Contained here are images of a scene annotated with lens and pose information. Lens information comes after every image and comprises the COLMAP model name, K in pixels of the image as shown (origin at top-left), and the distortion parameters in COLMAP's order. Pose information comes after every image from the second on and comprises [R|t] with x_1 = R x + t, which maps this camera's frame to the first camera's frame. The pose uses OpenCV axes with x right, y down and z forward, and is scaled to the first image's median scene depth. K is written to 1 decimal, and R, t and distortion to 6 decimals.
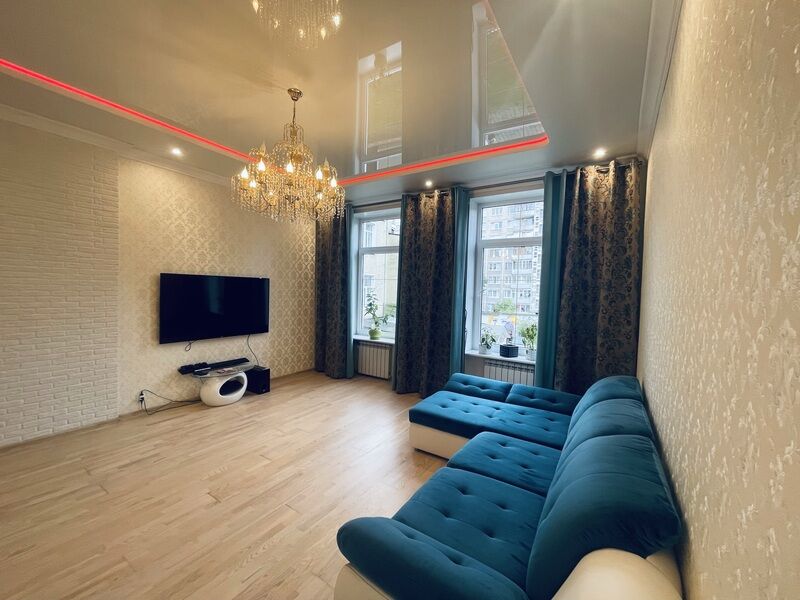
lens RADIAL K [[328.2, 0, 399.3], [0, 328.2, 304.1], [0, 0, 1]] dist [0.024357, 0.000057]
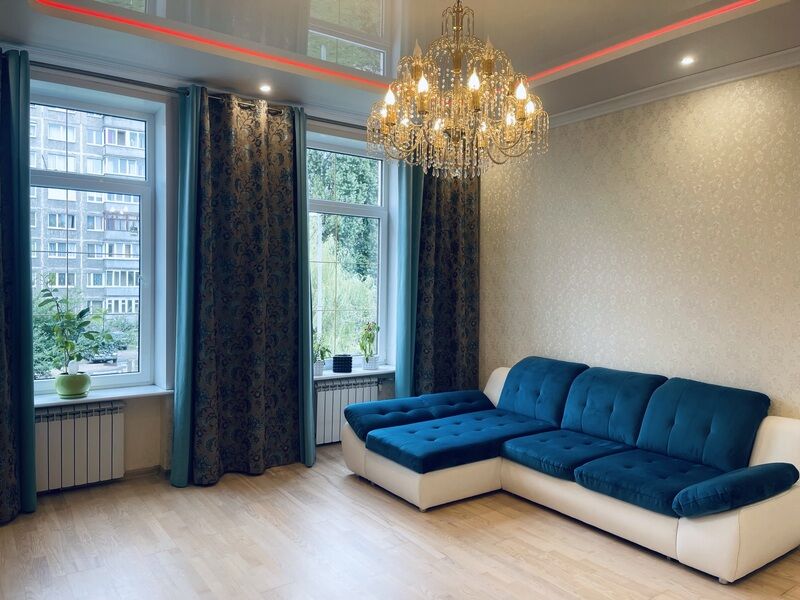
lens RADIAL K [[594.8, 0, 400.0], [0, 594.8, 300.0], [0, 0, 1]] dist [0.052833, -0.081353]
pose [[0.352780, -0.047203, 0.934515, -0.744063], [0.043787, 0.998465, 0.033904, -0.029606], [-0.934681, 0.028959, 0.354305, 0.393372]]
